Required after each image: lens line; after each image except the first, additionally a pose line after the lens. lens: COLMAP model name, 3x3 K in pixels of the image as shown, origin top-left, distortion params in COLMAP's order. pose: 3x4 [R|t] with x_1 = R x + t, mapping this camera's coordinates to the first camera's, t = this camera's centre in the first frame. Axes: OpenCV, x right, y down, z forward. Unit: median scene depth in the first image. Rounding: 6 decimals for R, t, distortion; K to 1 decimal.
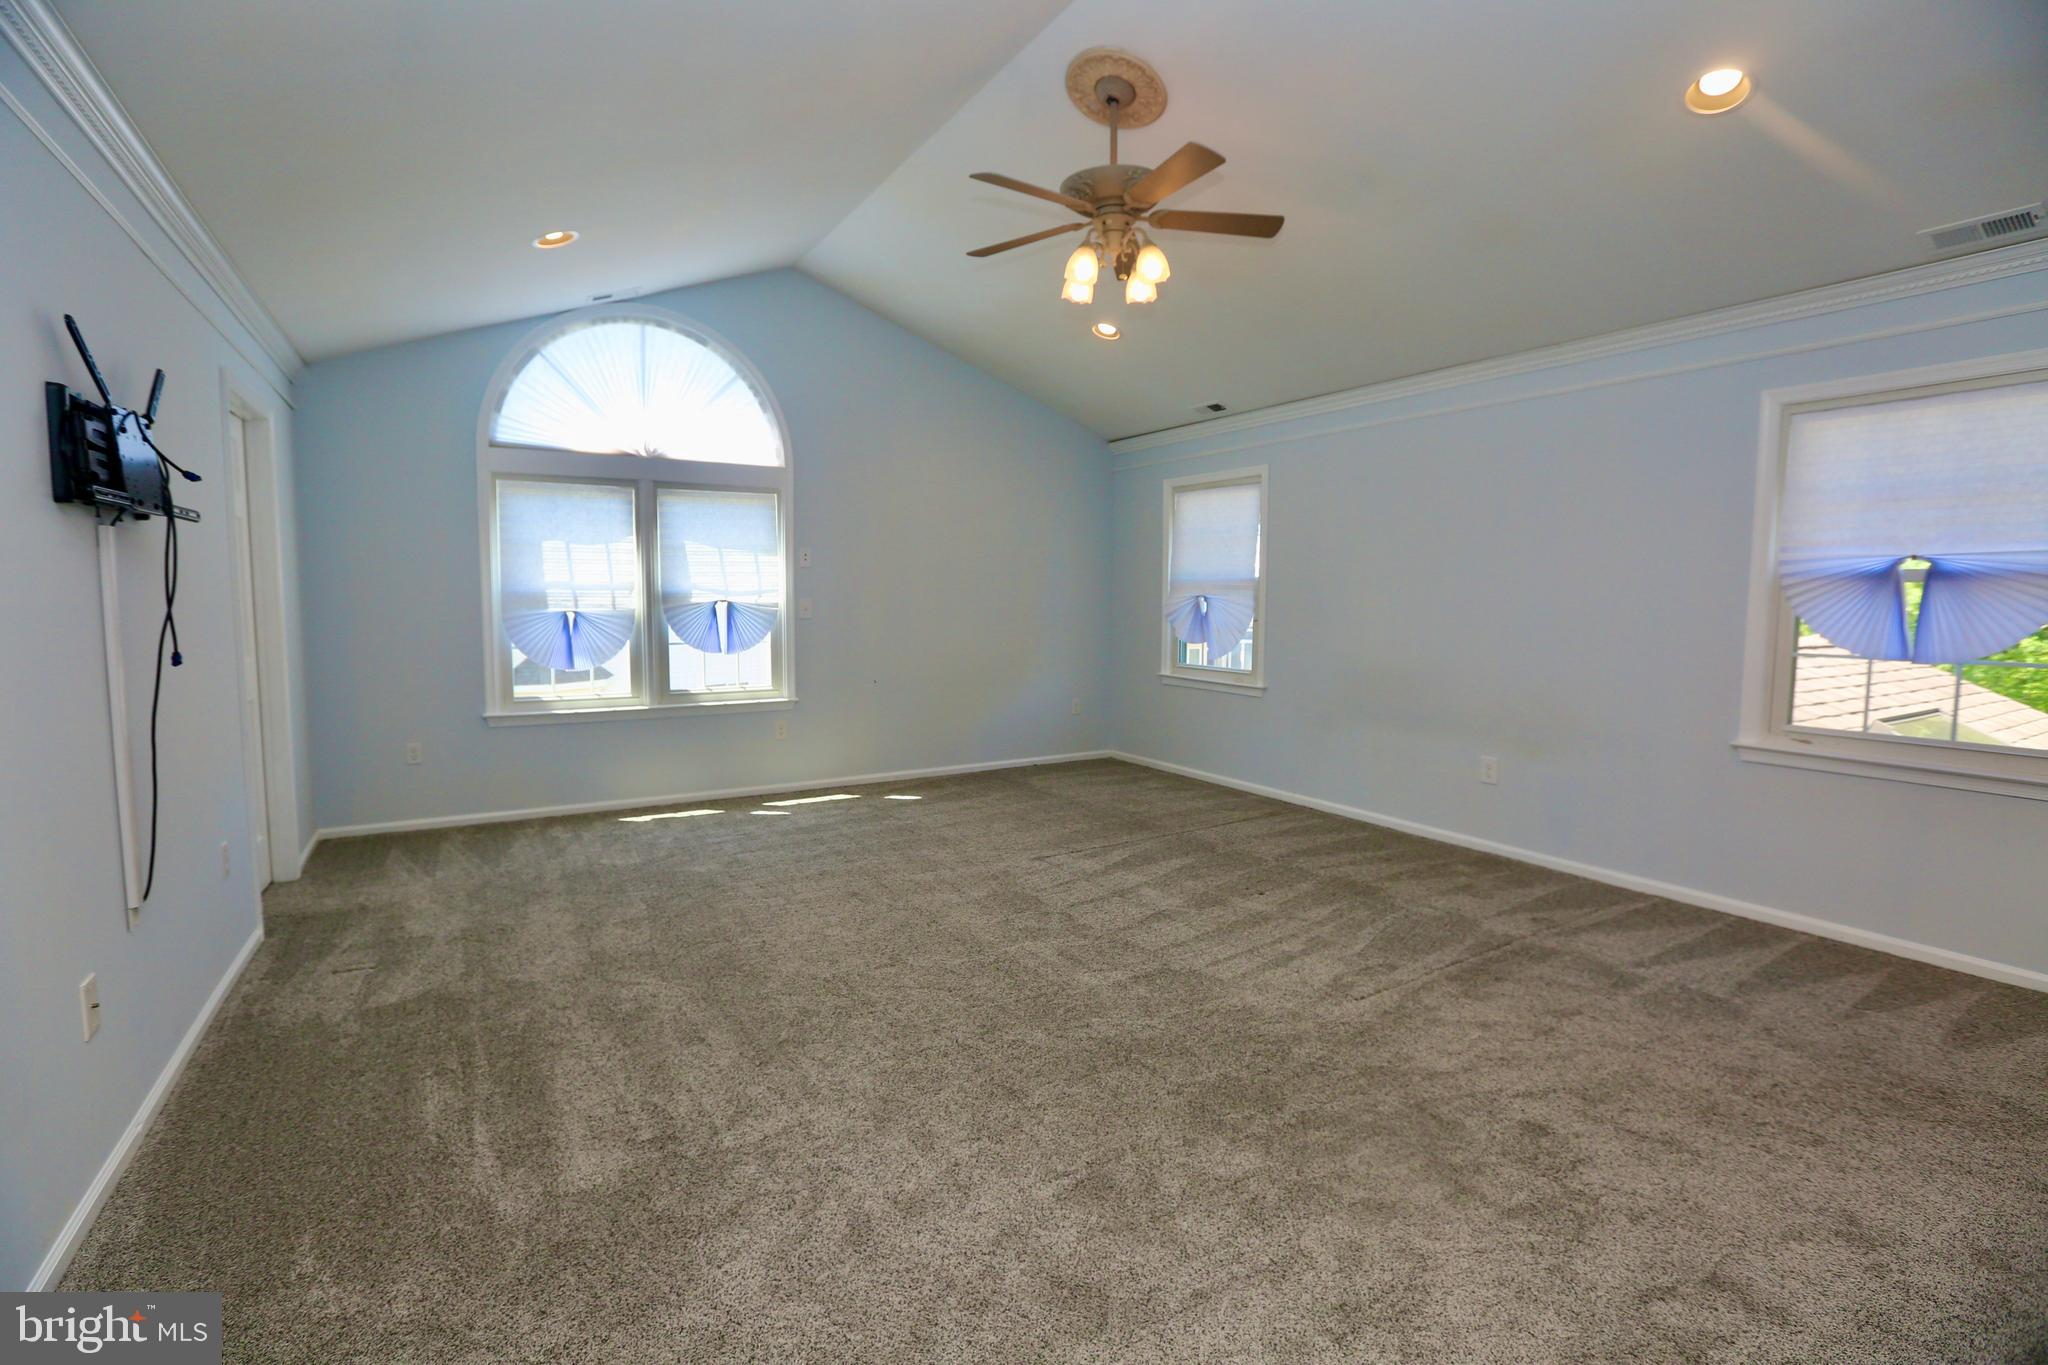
lens RADIAL K [[924.3, 0, 1012.7], [0, 924.3, 647.9], [0, 0, 1]] dist [-0.062881, 0.022638]
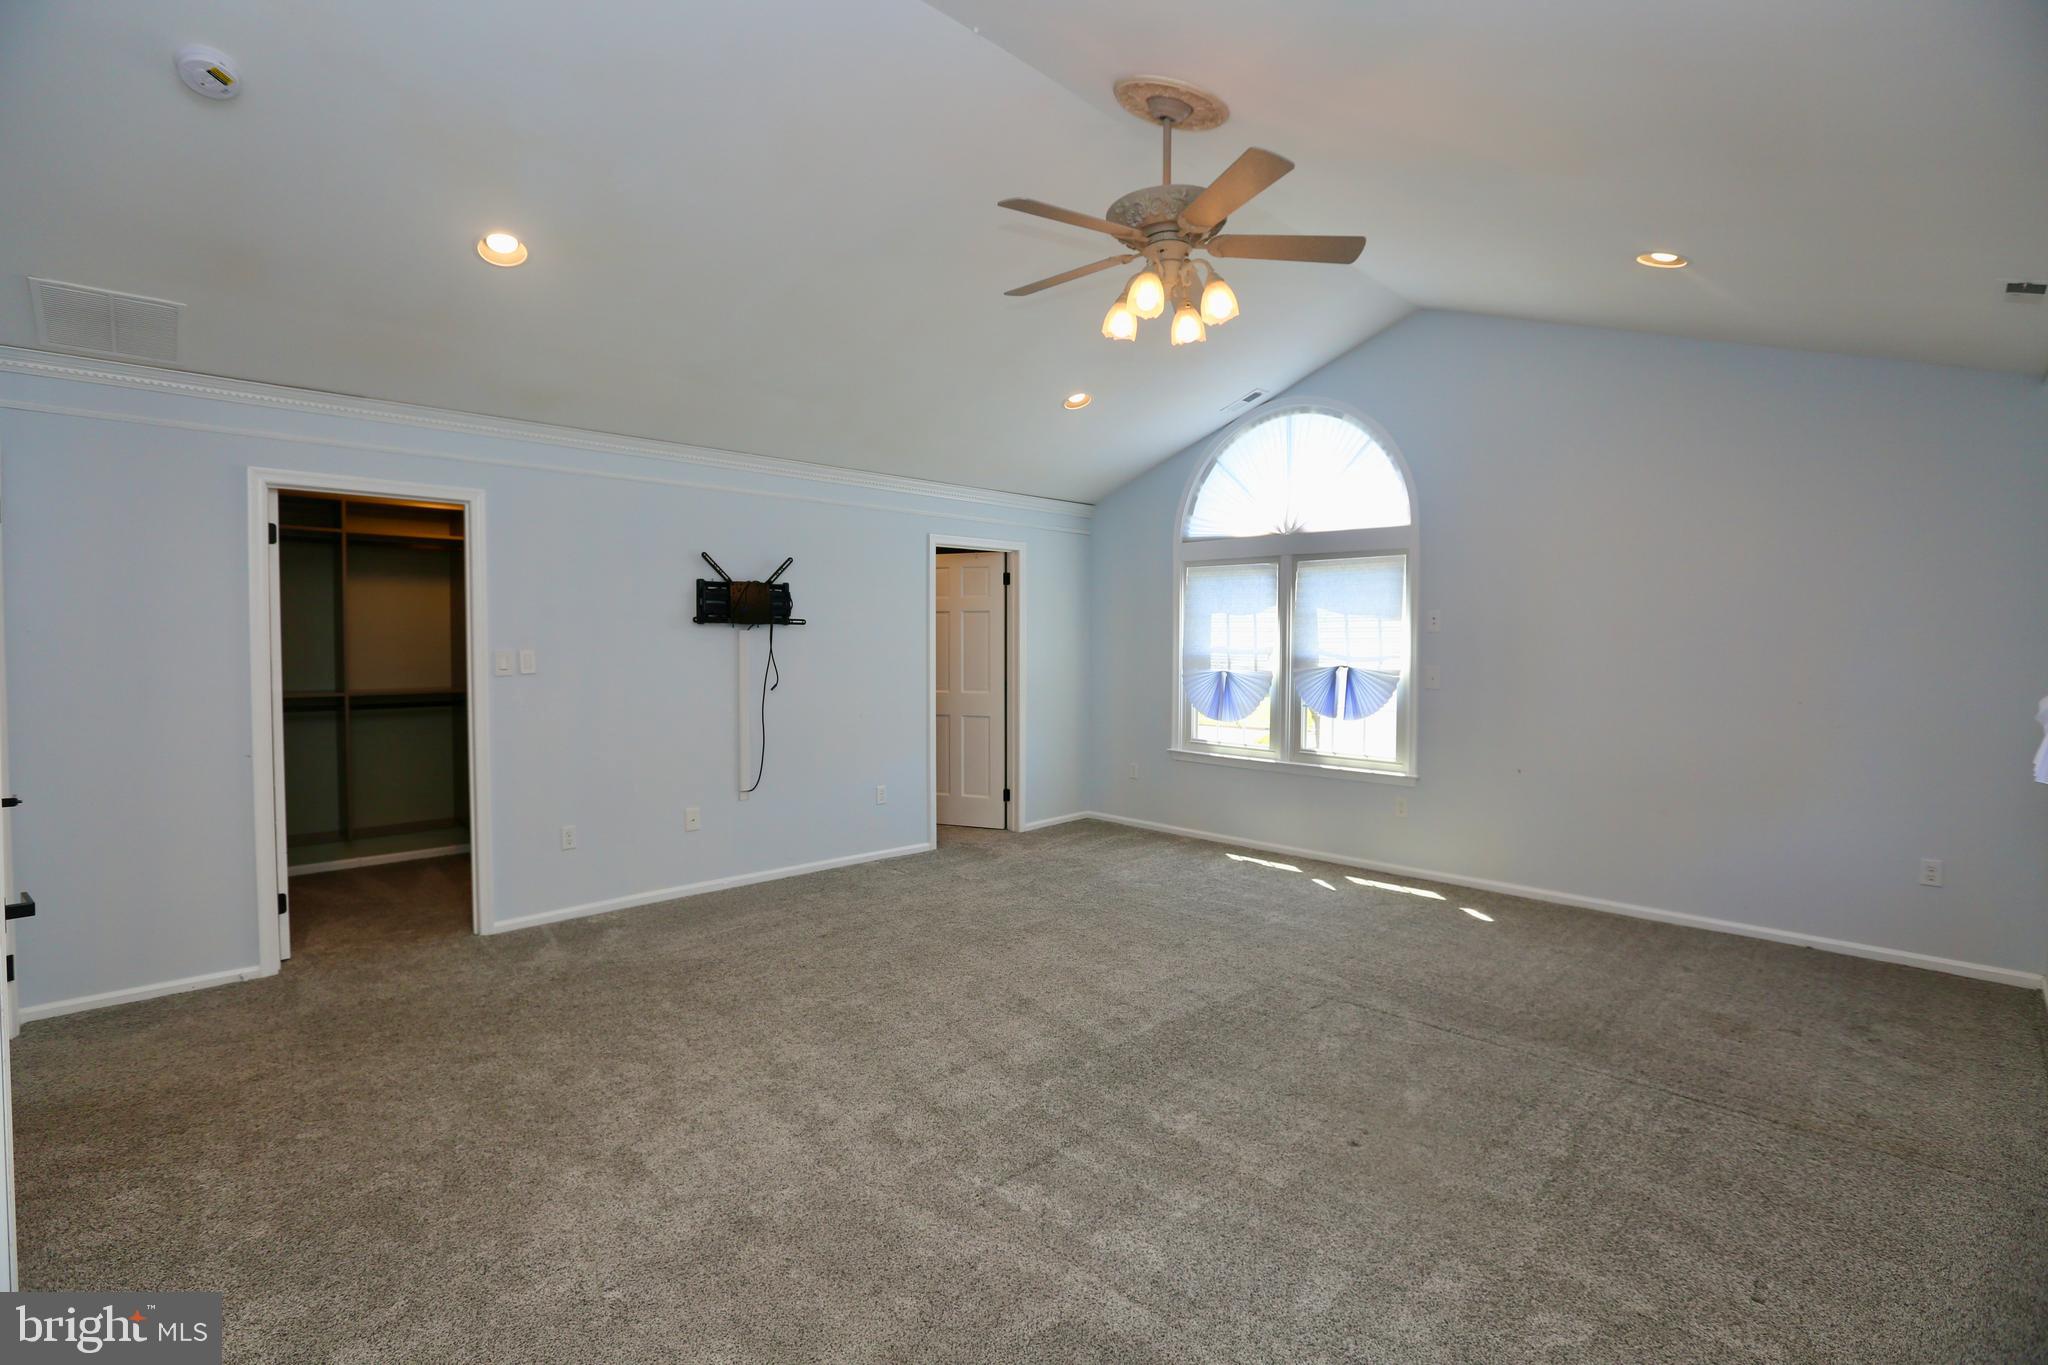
lens RADIAL K [[924.3, 0, 1012.7], [0, 924.3, 647.9], [0, 0, 1]] dist [-0.062881, 0.022638]
pose [[0.233289, 0.008151, -0.972373, 0.600326], [-0.060634, 0.998141, -0.006180, -0.045324], [0.970515, 0.060401, 0.233350, 0.430323]]
